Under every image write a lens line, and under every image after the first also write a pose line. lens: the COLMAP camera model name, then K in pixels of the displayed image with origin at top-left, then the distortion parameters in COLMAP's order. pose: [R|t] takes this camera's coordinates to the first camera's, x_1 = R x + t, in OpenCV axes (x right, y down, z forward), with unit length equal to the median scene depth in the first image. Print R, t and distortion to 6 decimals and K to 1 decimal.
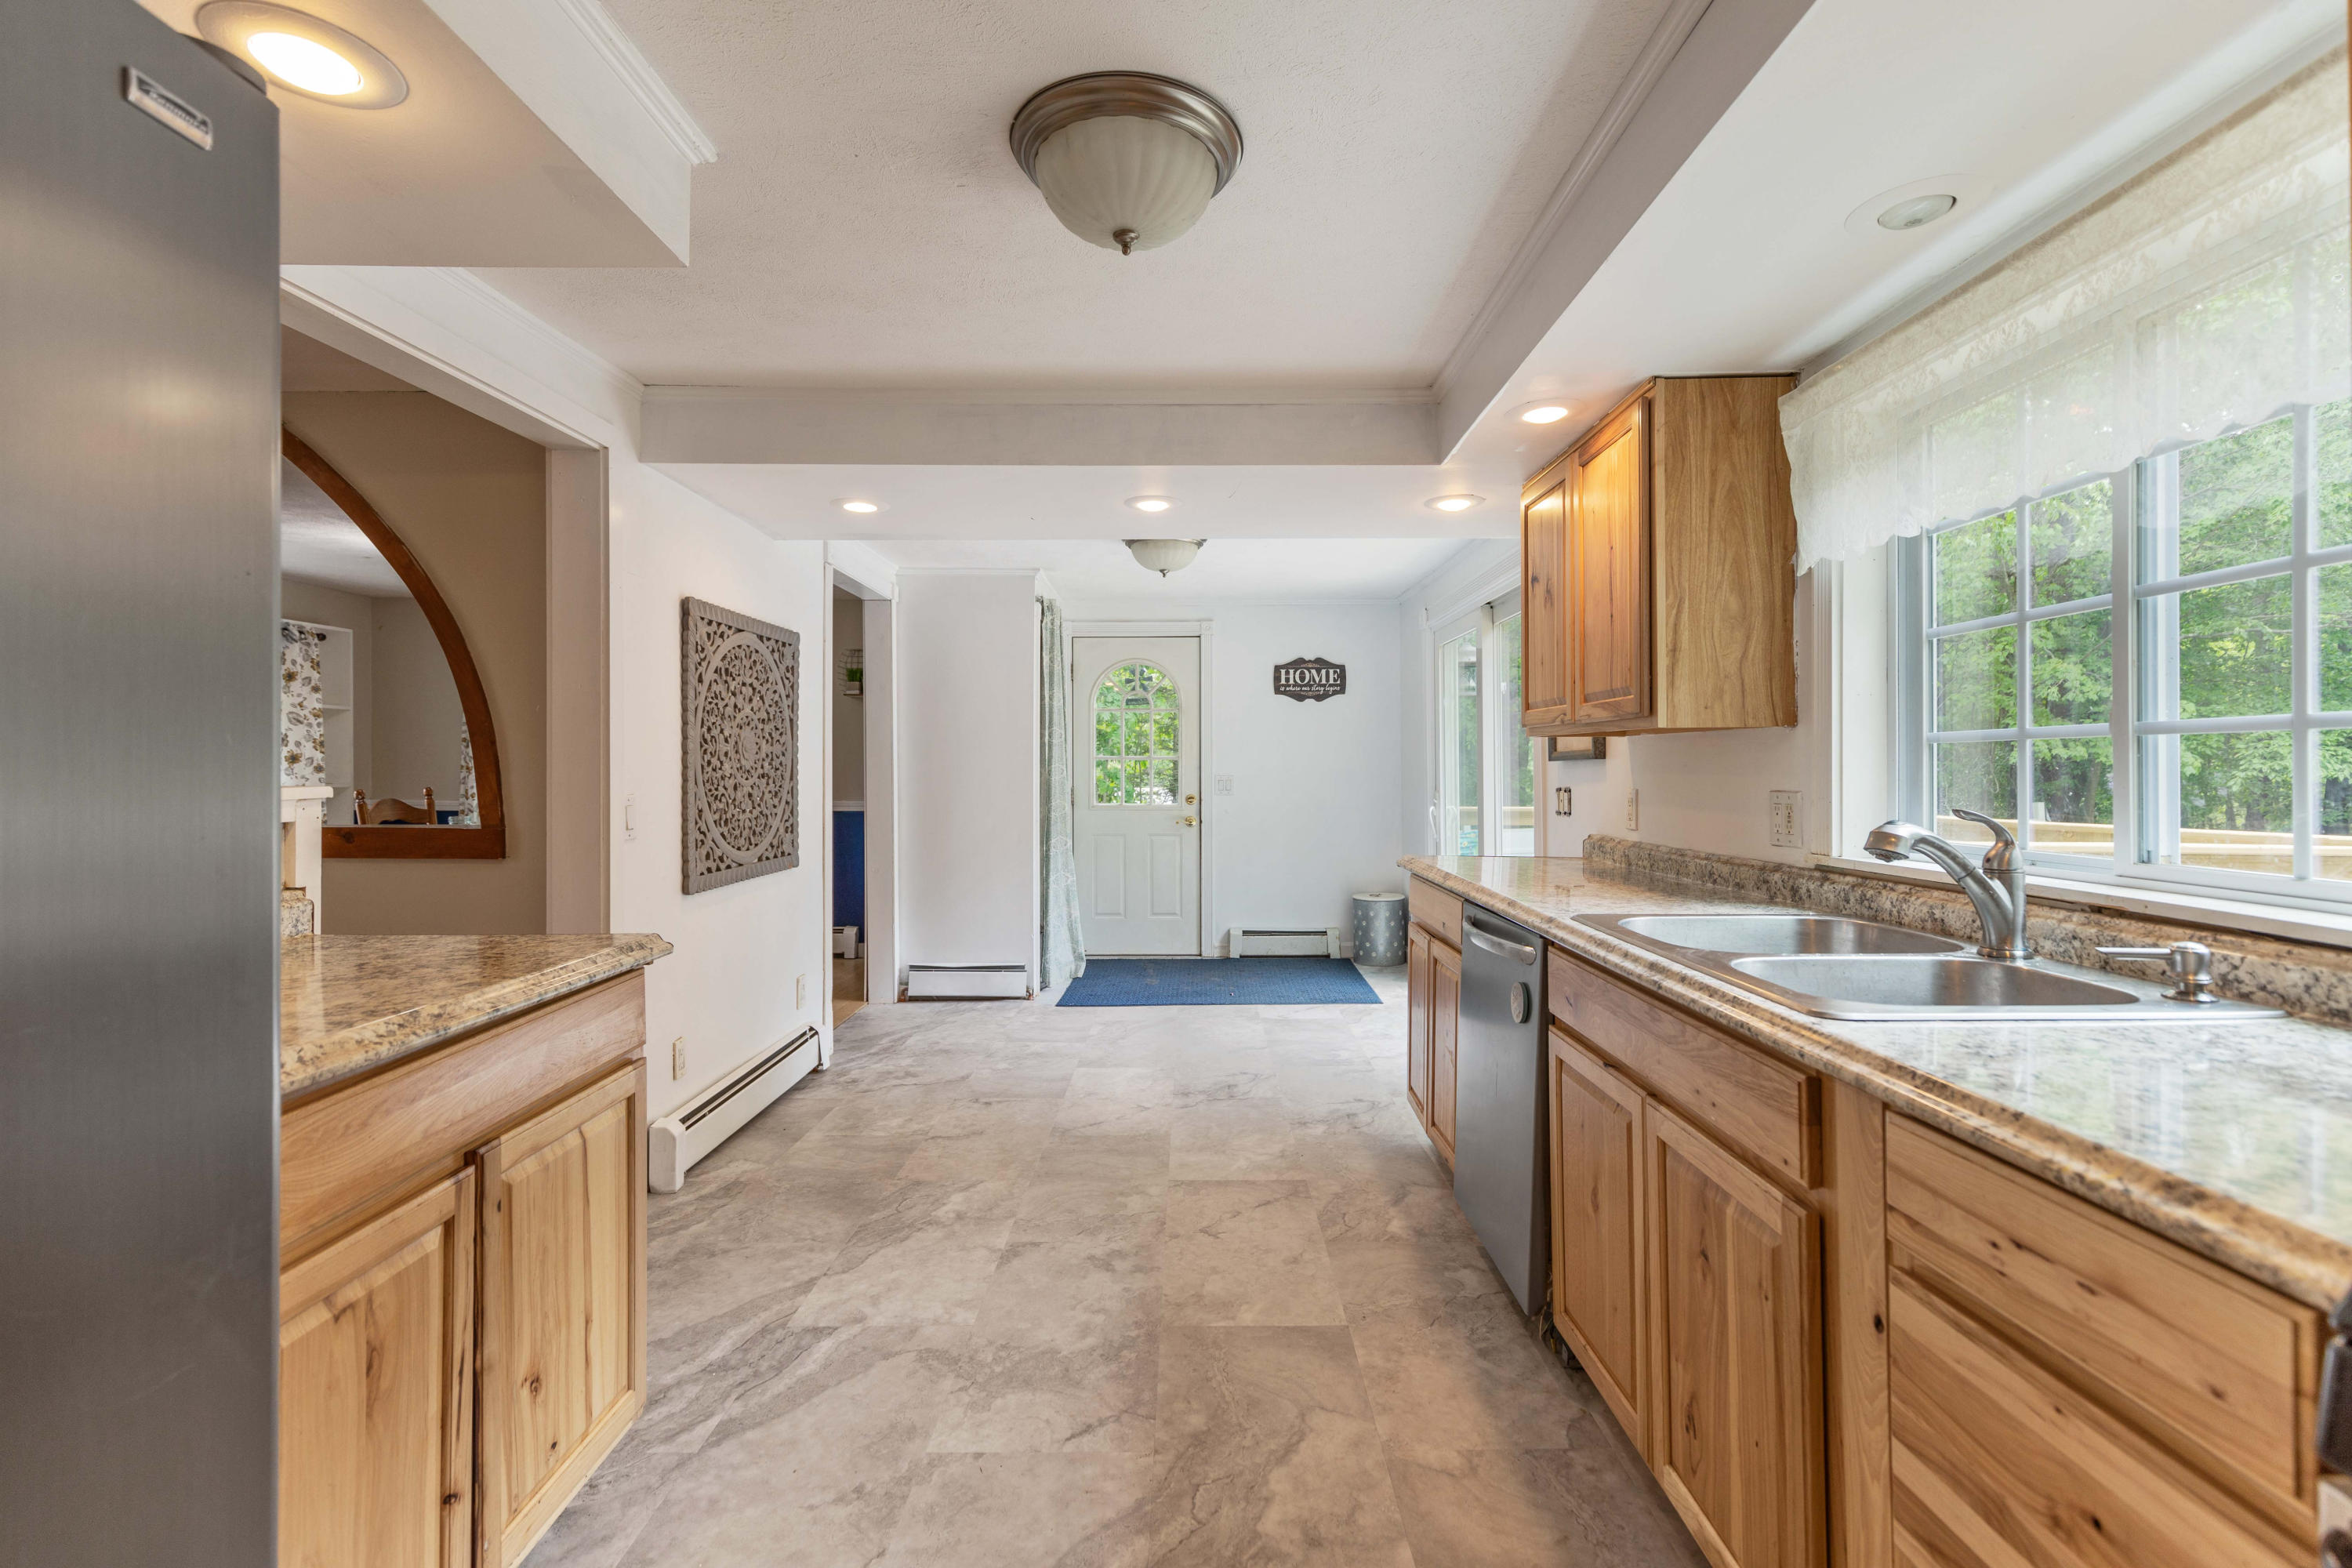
lens RADIAL K [[1056.4, 0, 1196.5], [0, 1056.4, 771.1], [0, 0, 1]] dist [0.004489, -0.000426]
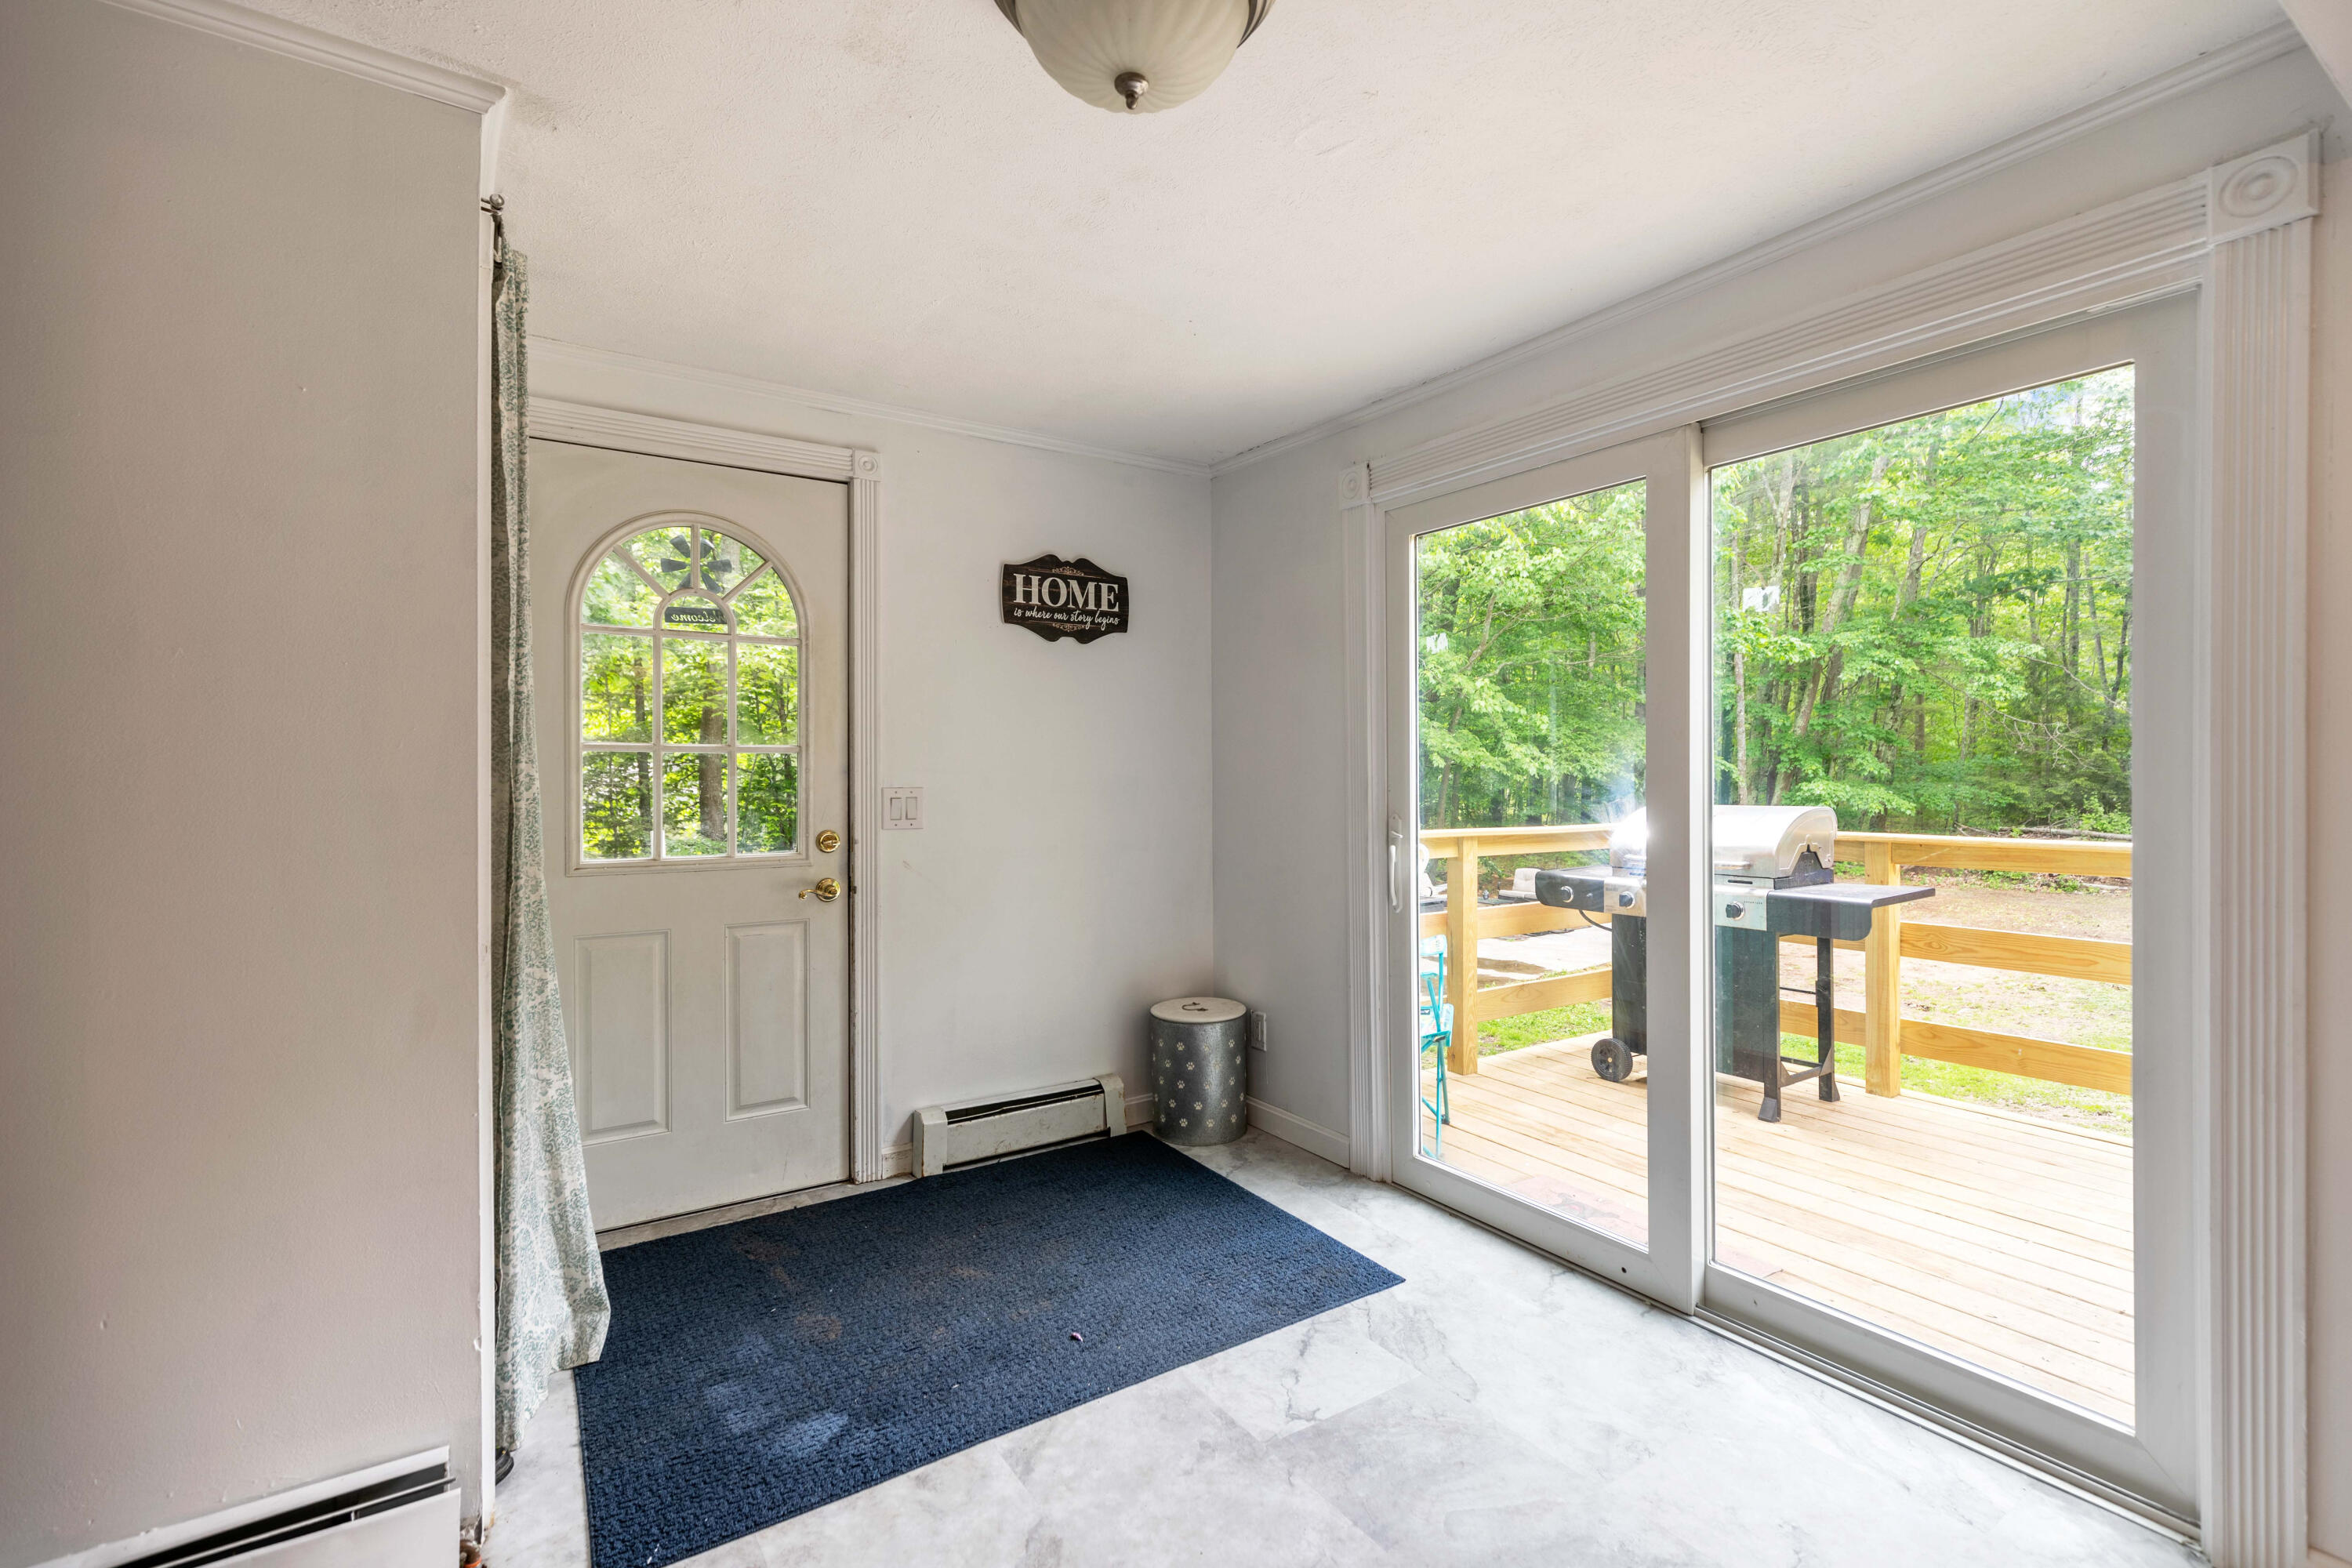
lens RADIAL K [[1056.4, 0, 1196.1], [0, 1056.4, 781.3], [0, 0, 1]] dist [0.004489, -0.000426]
pose [[0.830416, -0.004595, 0.557125, -0.132686], [0.001081, 0.999977, 0.006636, -0.001645], [-0.557143, -0.004909, 0.830402, 0.560954]]
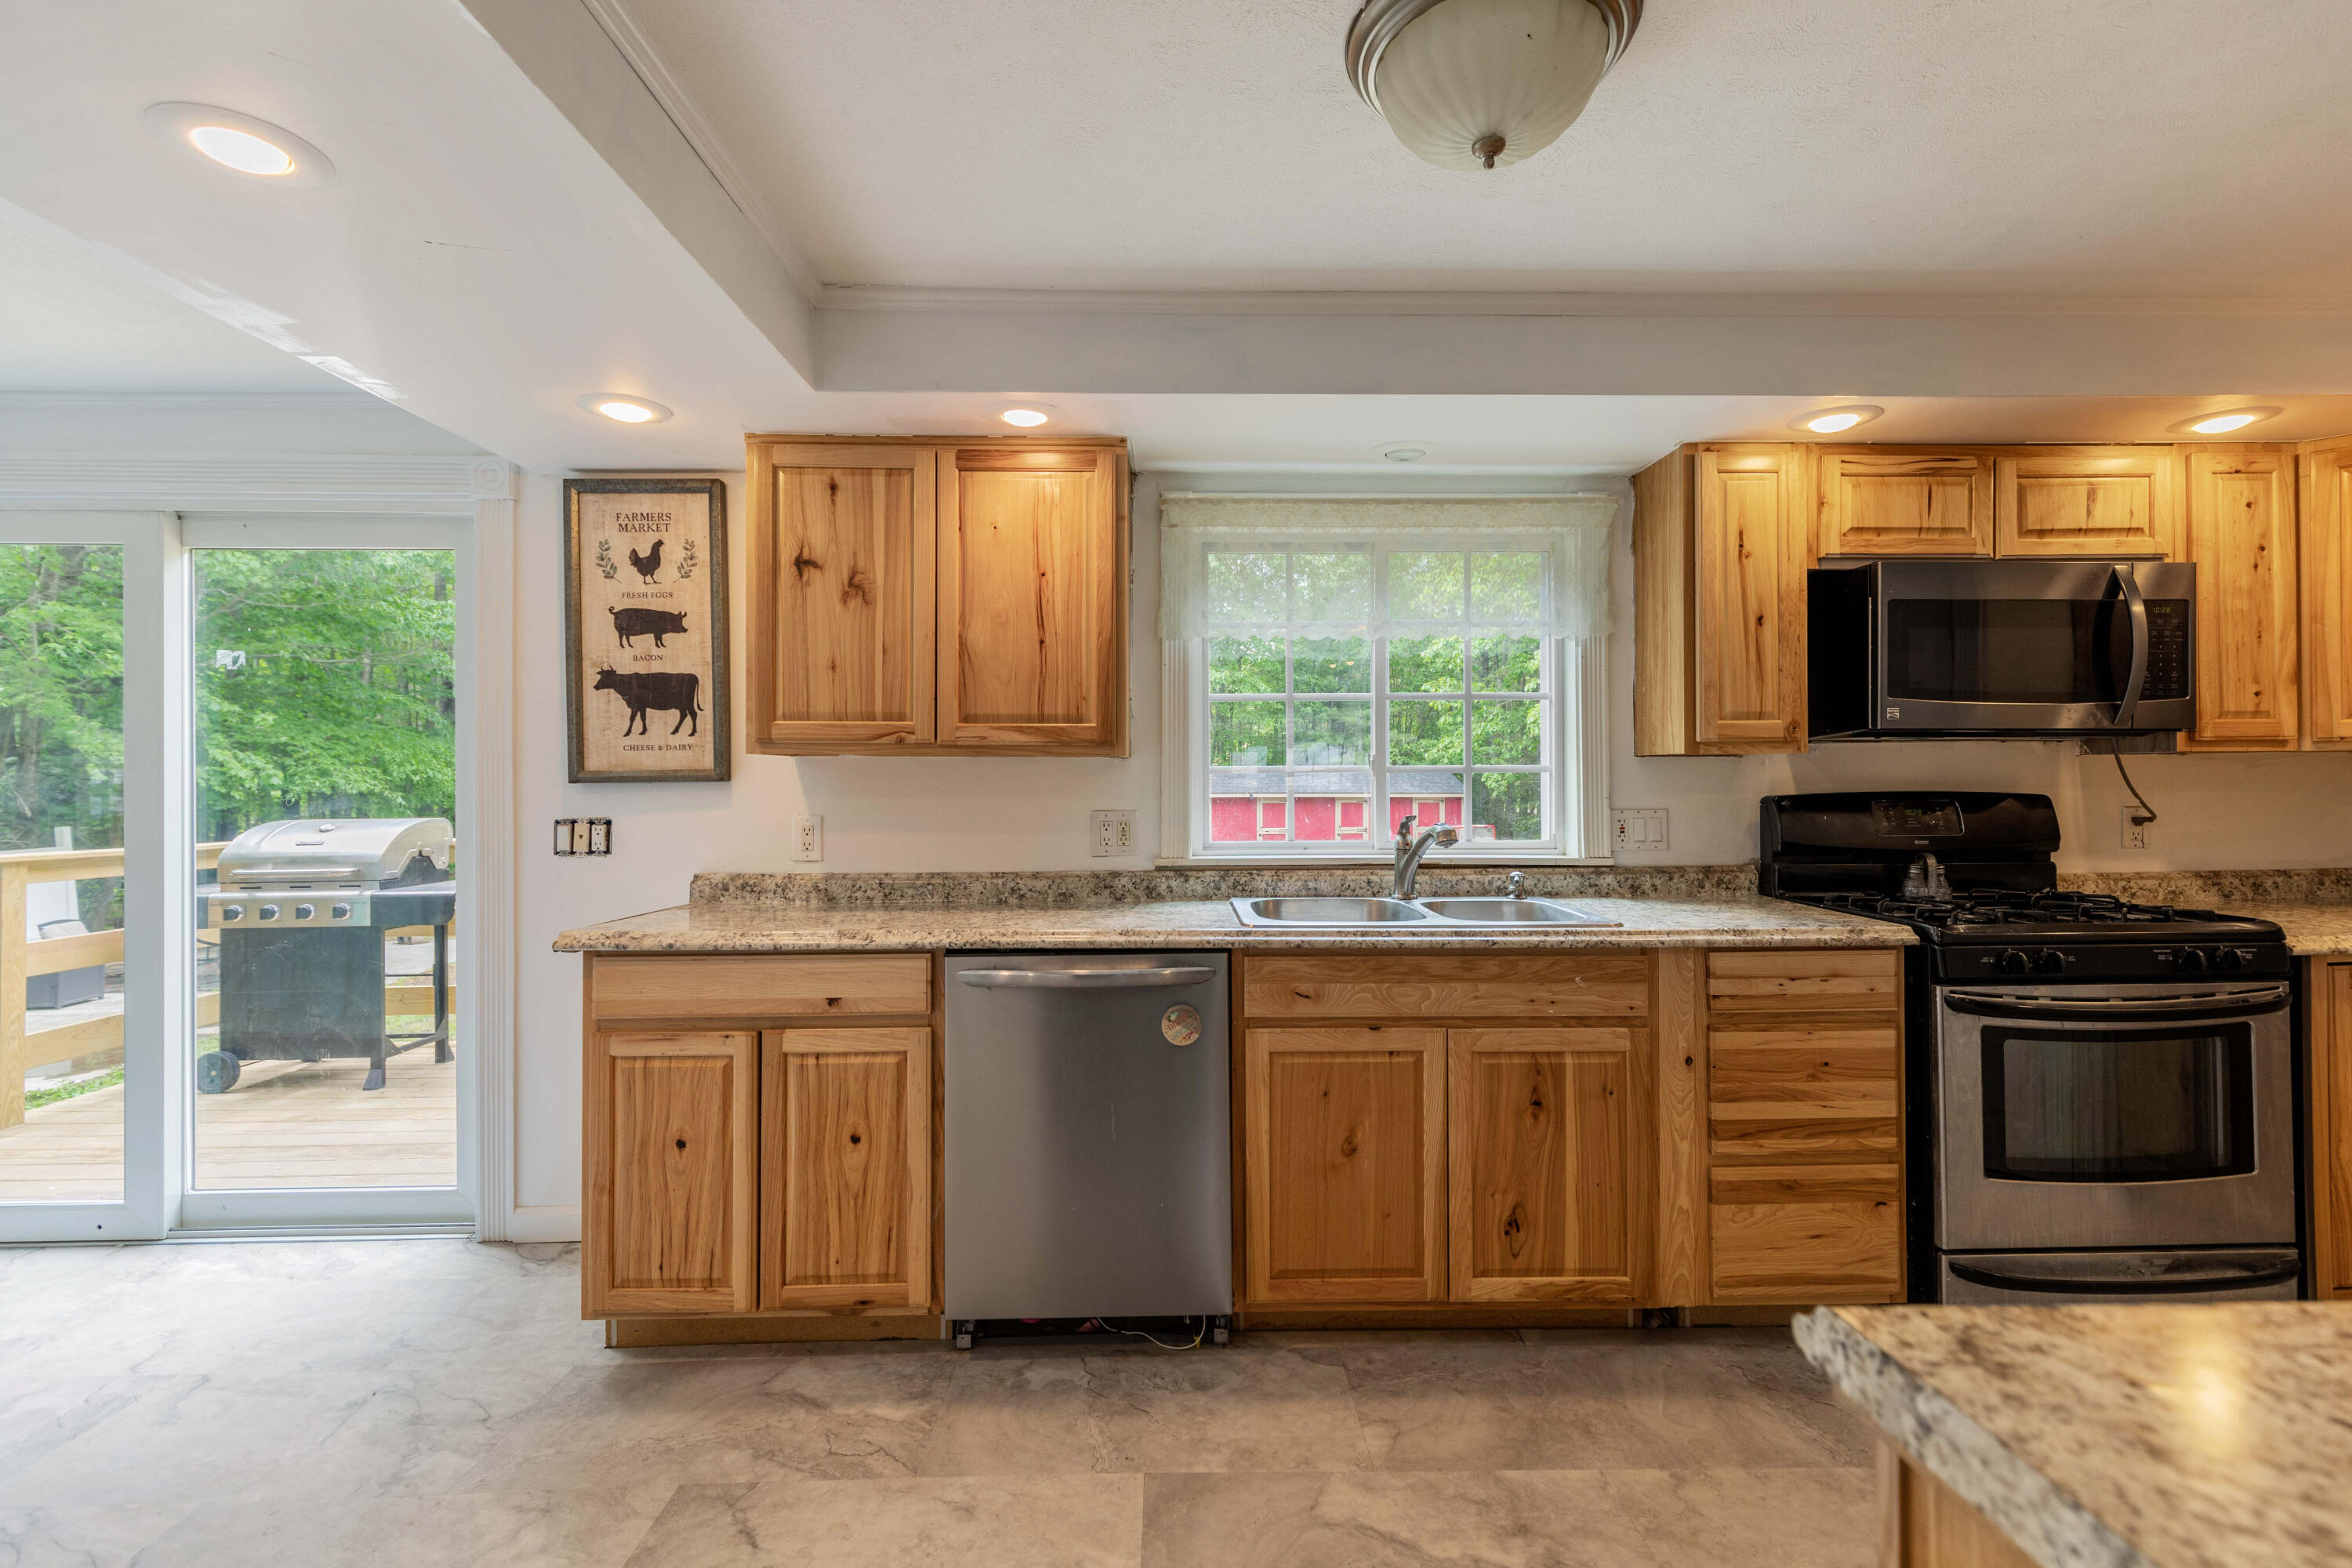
lens RADIAL K [[1056.4, 0, 1187.7], [0, 1056.4, 775.6], [0, 0, 1]] dist [0.004489, -0.000426]
pose [[-0.017572, 0.007088, 0.999820, -0.242286], [0.005175, 0.999962, -0.006998, -0.004505], [-0.999832, 0.005051, -0.017608, 0.346310]]
